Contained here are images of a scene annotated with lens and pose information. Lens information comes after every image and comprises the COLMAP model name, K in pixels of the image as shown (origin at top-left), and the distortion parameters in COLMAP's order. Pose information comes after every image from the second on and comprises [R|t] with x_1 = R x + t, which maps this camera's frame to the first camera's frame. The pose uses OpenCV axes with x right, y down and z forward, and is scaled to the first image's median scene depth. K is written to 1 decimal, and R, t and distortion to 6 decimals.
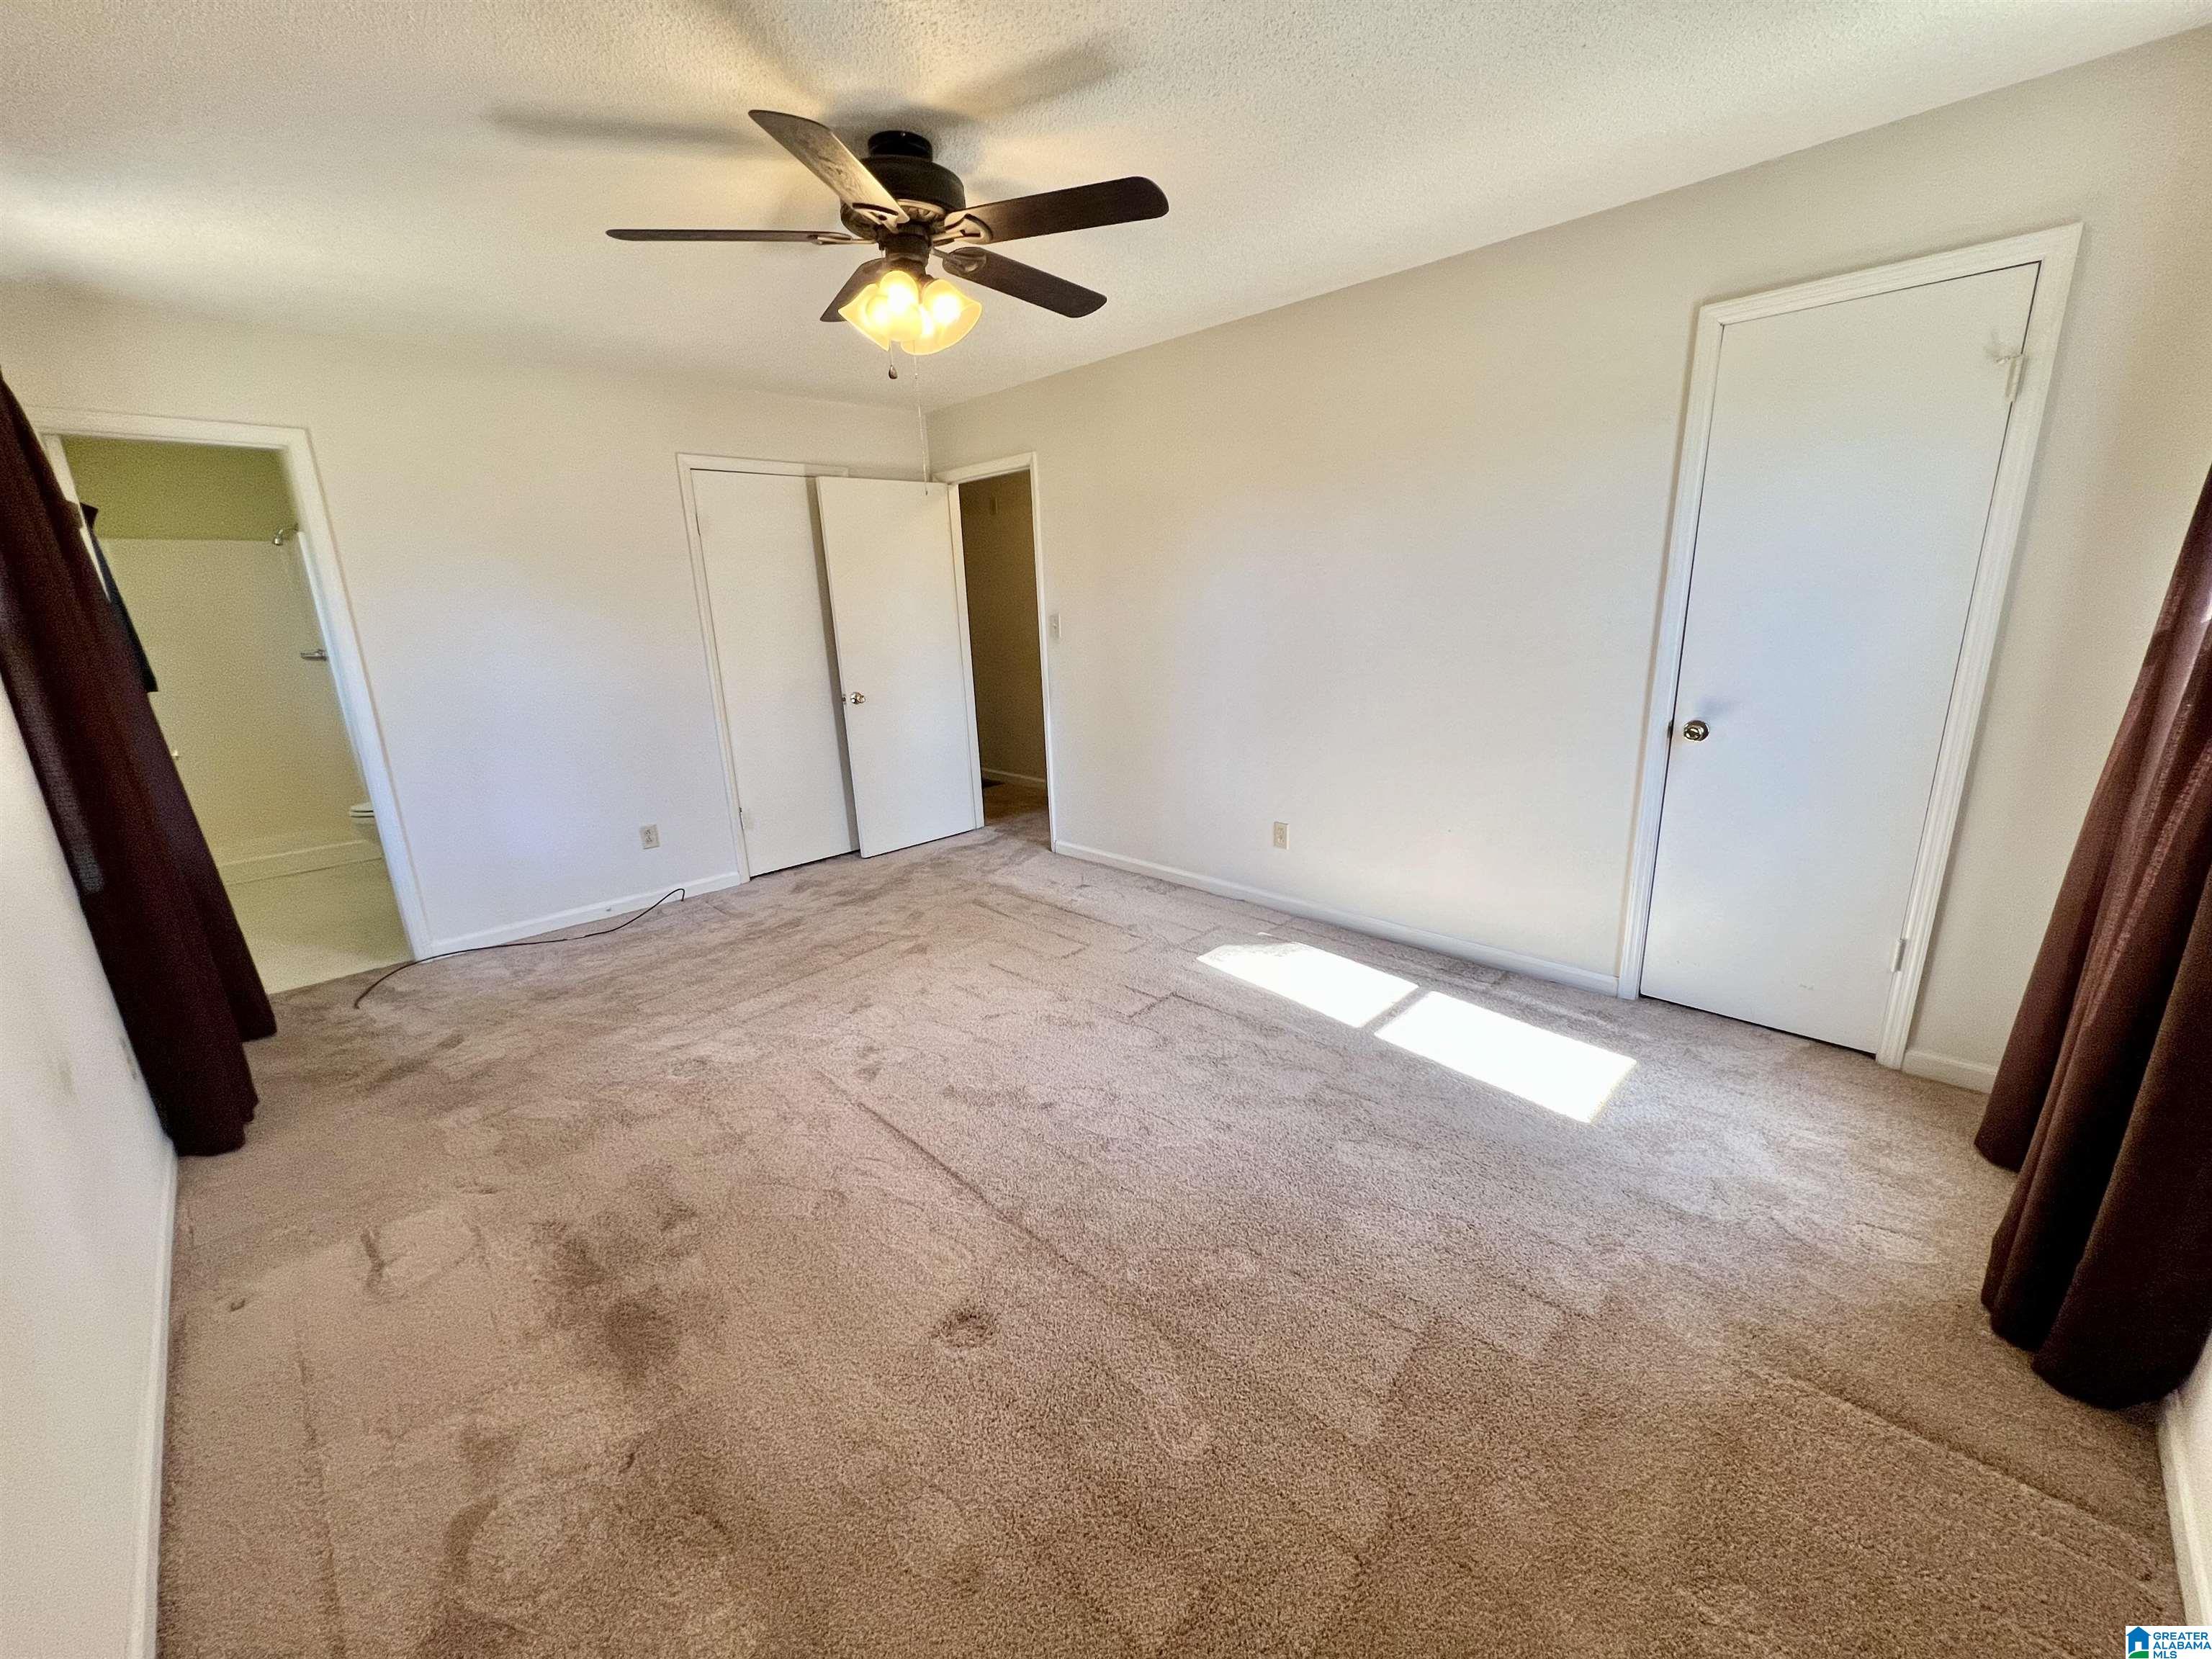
lens RADIAL K [[881.6, 0, 1106.0], [0, 881.6, 829.5], [0, 0, 1]] dist [0.000106, -0.000007]
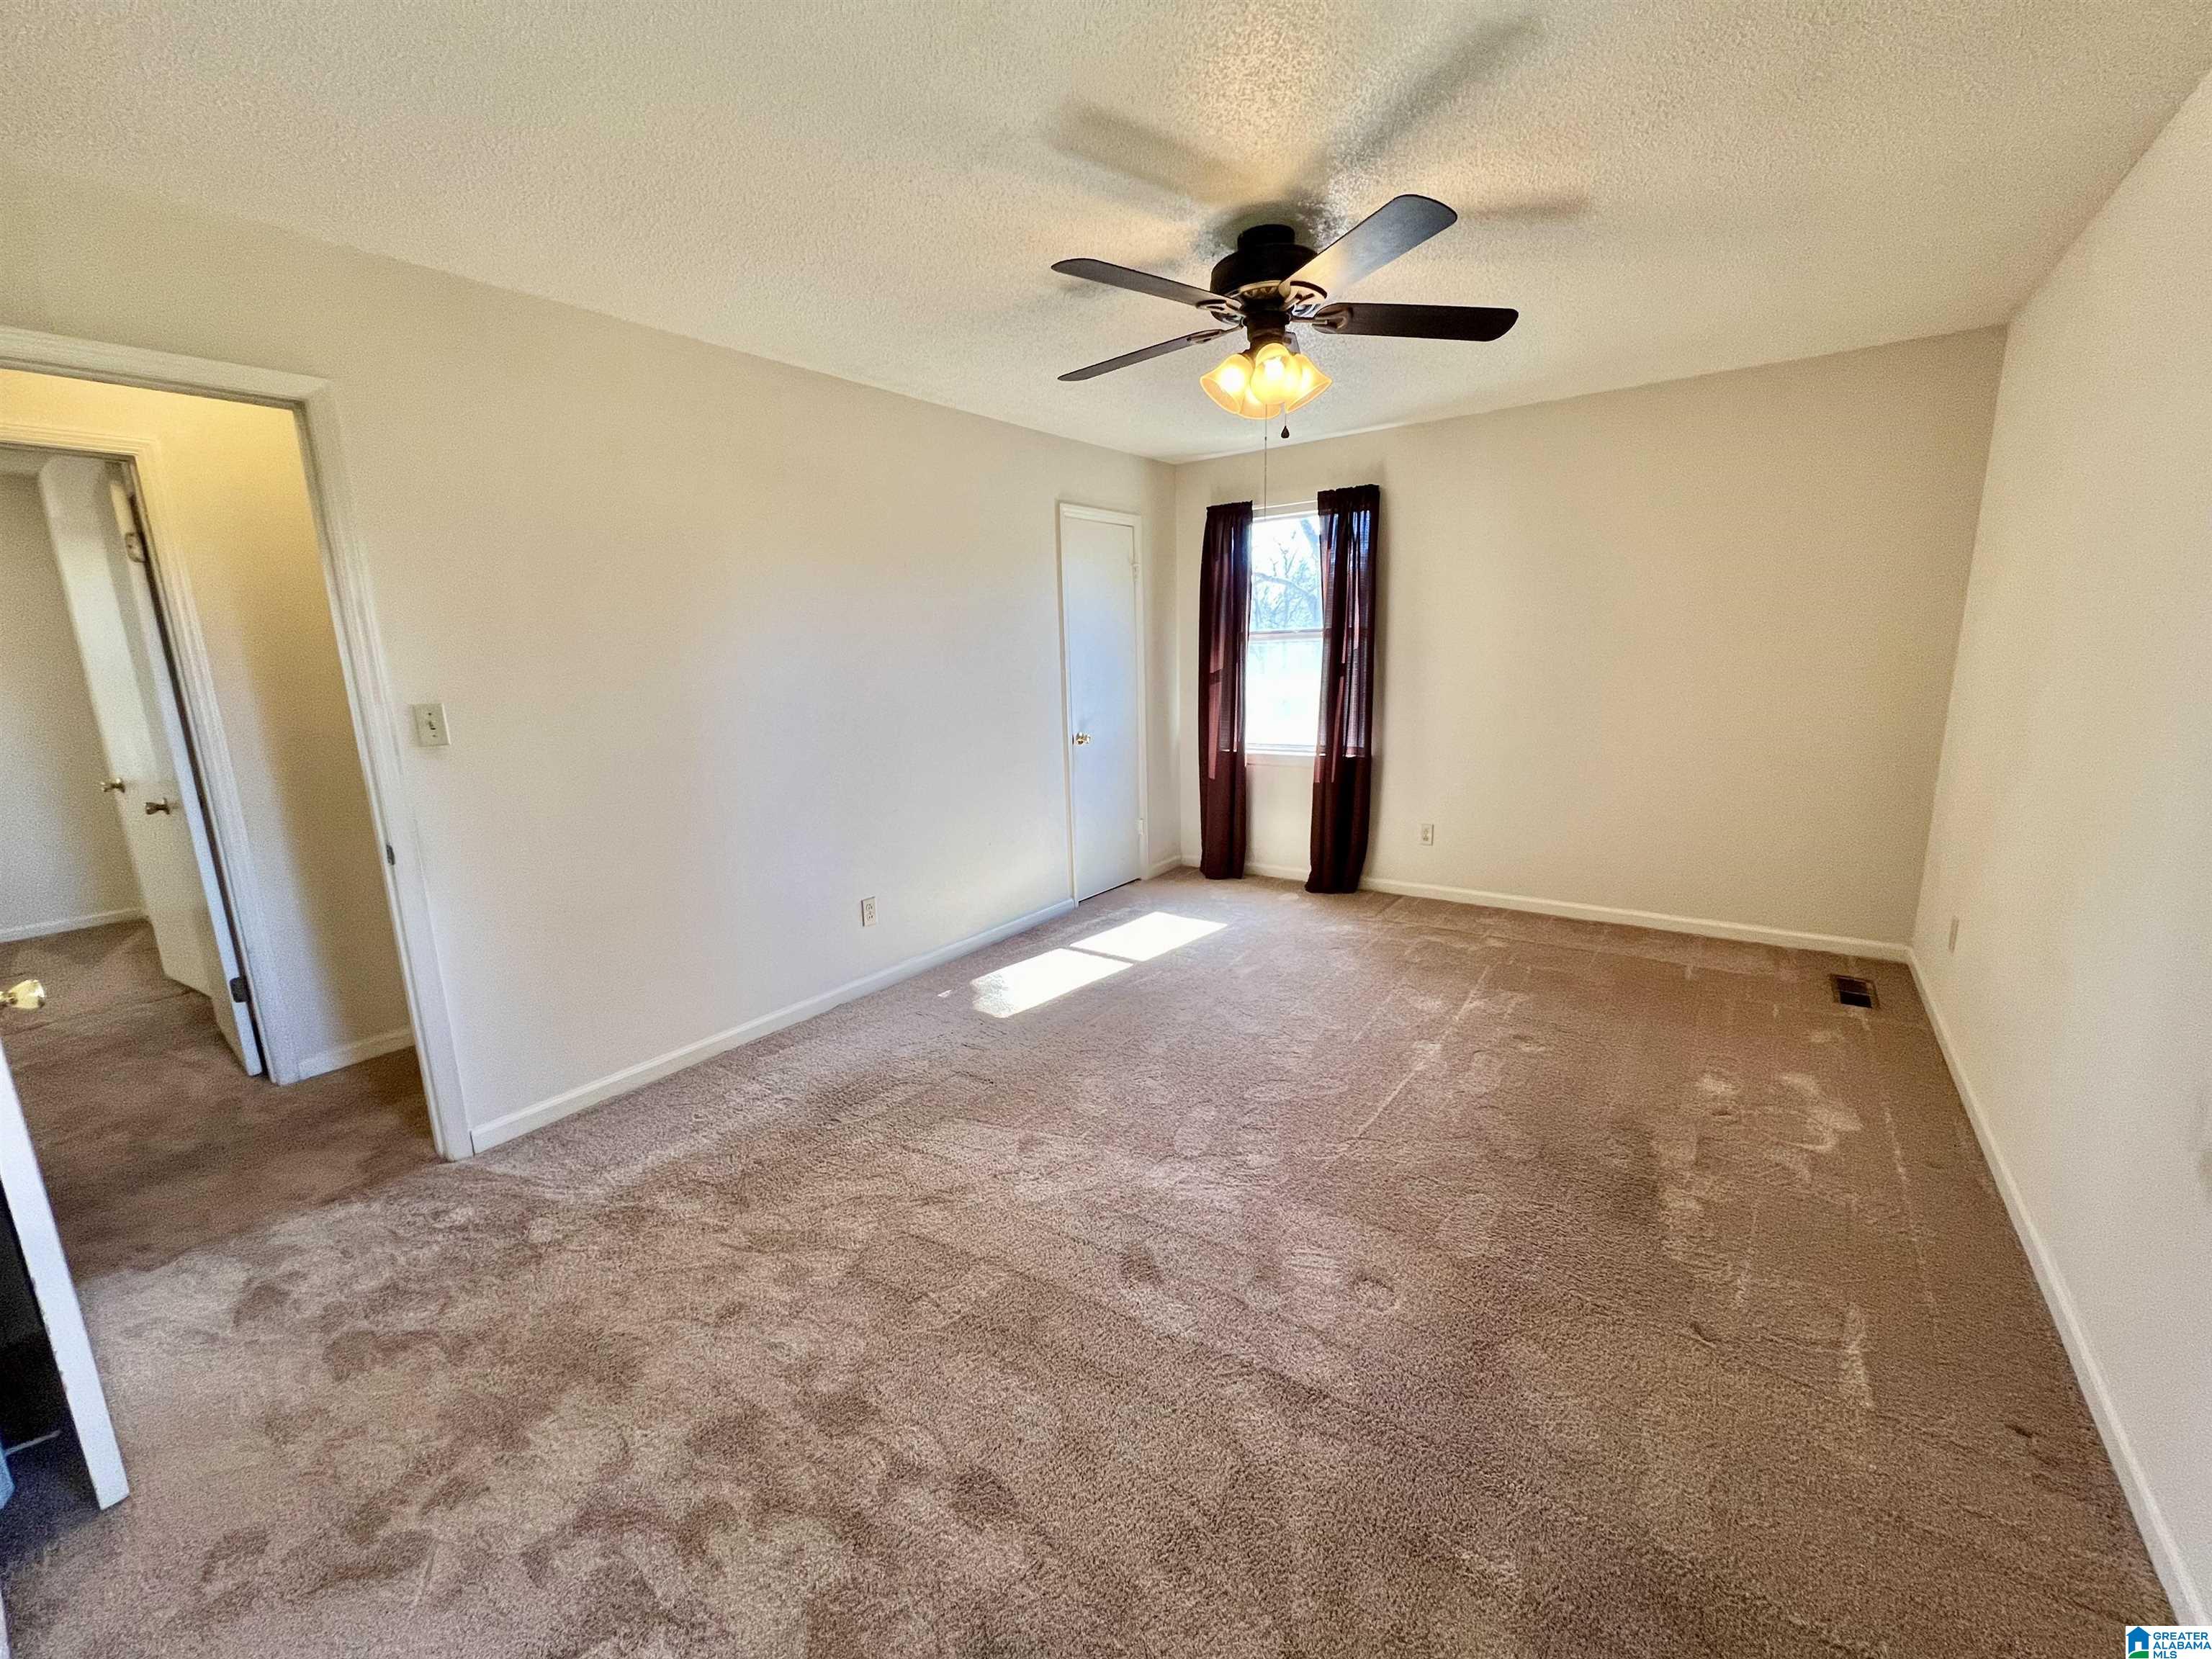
lens RADIAL K [[892.1, 0, 1106.0], [0, 892.1, 829.5], [0, 0, 1]] dist [0.000823, 0.000139]
pose [[-0.158436, -0.154928, 0.975139, -0.904334], [0.284707, 0.938496, 0.195364, -0.225073], [-0.945431, 0.308581, -0.104583, 0.984304]]
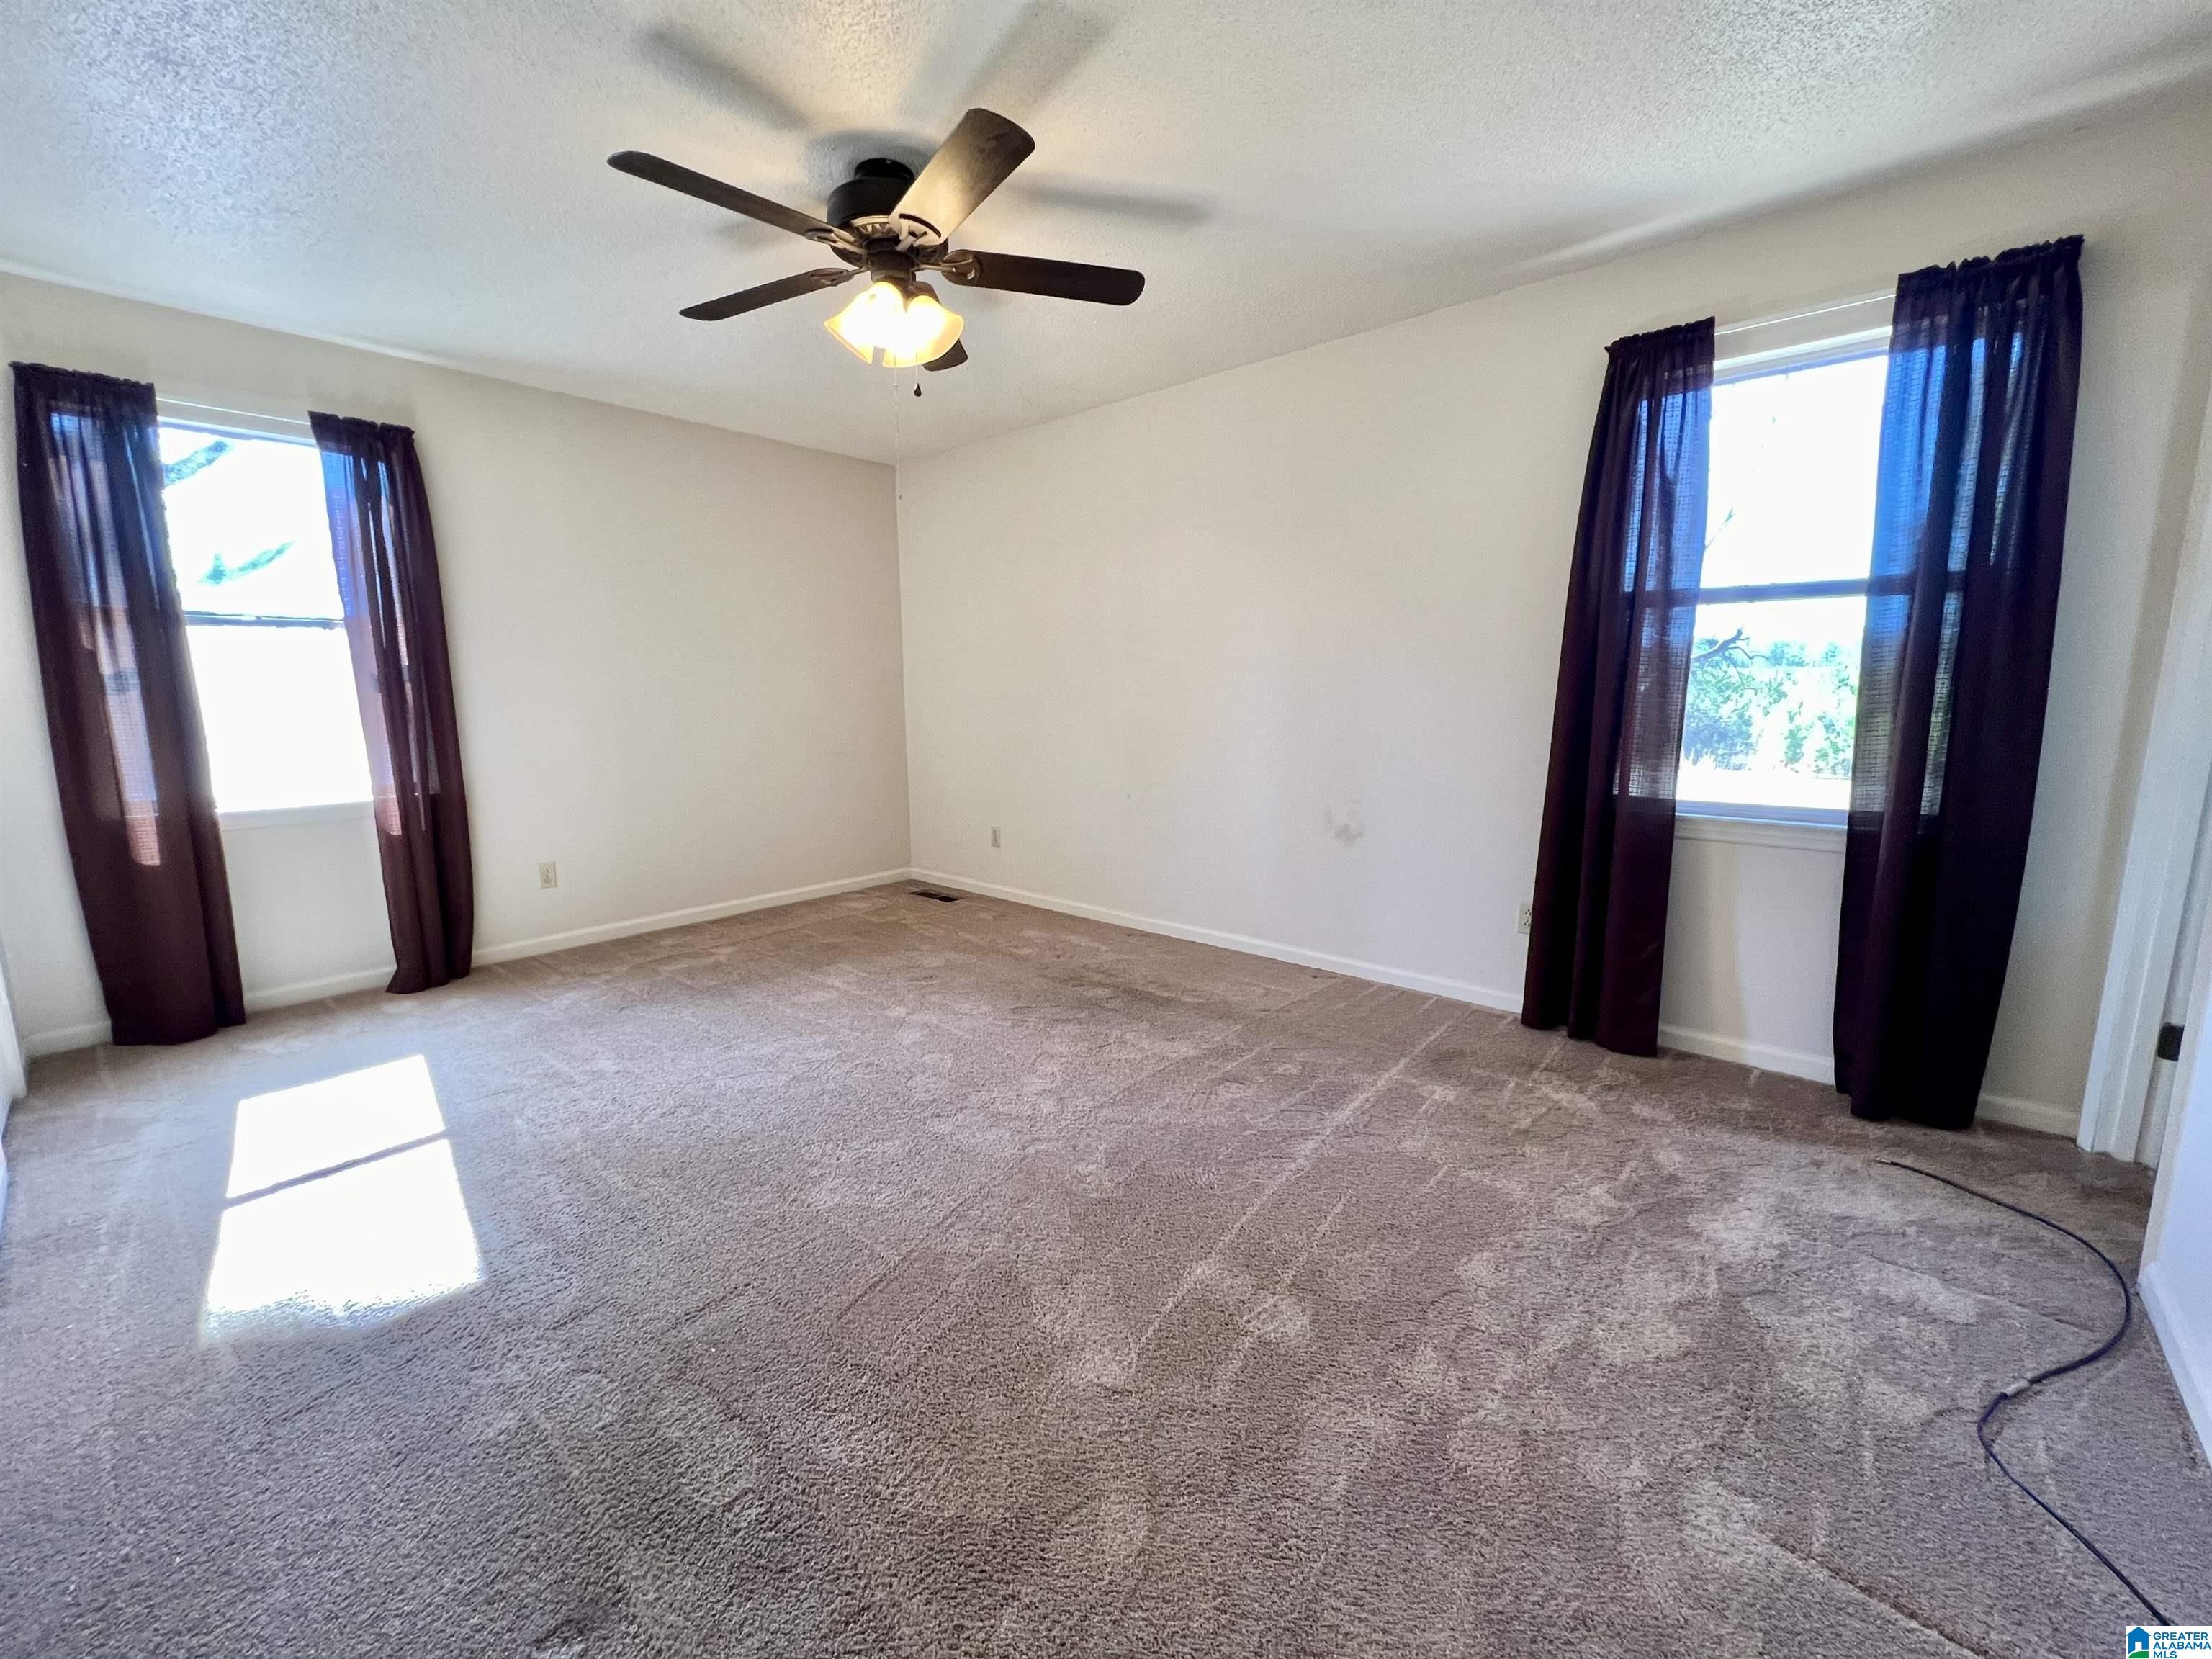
lens RADIAL K [[881.6, 0, 1106.0], [0, 881.6, 829.5], [0, 0, 1]] dist [0.000106, -0.000007]
pose [[-0.996652, 0.058540, -0.057078, -0.258904], [0.030369, 0.913218, 0.406338, -0.306073], [0.075912, 0.403244, -0.911938, 1.469017]]
